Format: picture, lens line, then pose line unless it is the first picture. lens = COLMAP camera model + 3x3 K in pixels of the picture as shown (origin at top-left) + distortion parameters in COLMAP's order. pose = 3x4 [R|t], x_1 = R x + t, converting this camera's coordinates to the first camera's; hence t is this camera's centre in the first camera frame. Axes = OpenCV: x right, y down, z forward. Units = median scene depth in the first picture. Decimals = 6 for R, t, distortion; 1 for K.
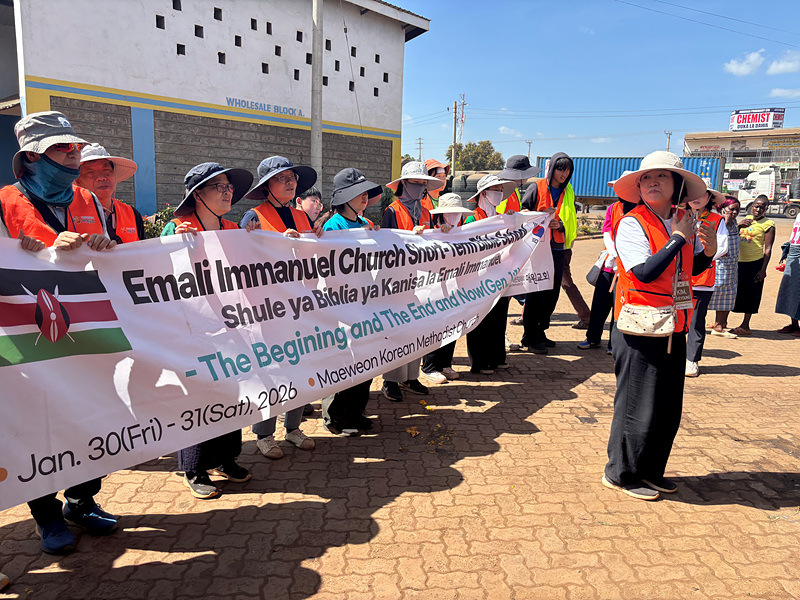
lens RADIAL K [[626.5, 0, 400.0], [0, 626.5, 300.0], [0, 0, 1]] dist [0.014633, -0.004578]
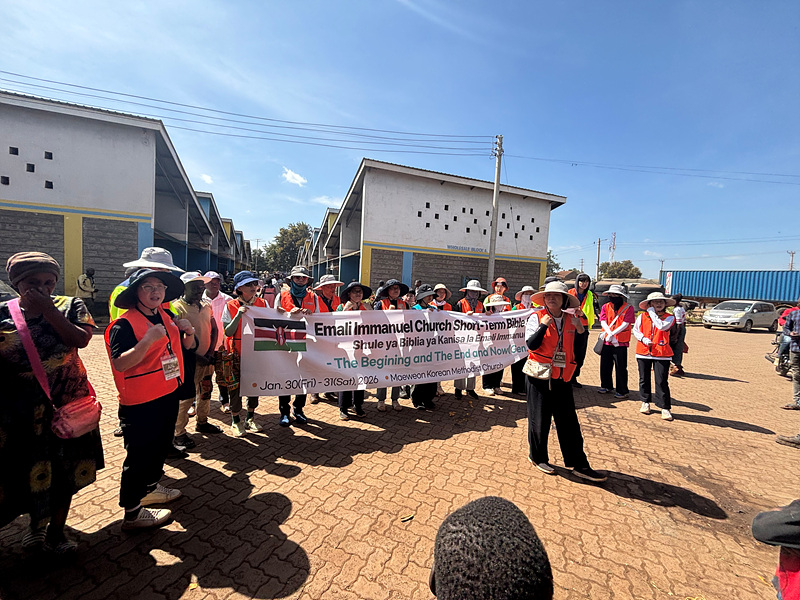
lens RADIAL K [[337.1, 0, 400.0], [0, 337.1, 300.0], [0, 0, 1]] dist [-0.002804, -0.000223]
pose [[0.874218, 0.038469, -0.484006, 0.401856], [-0.102715, 0.988947, -0.106923, -0.018086], [0.474544, 0.143189, 0.868507, -0.064271]]
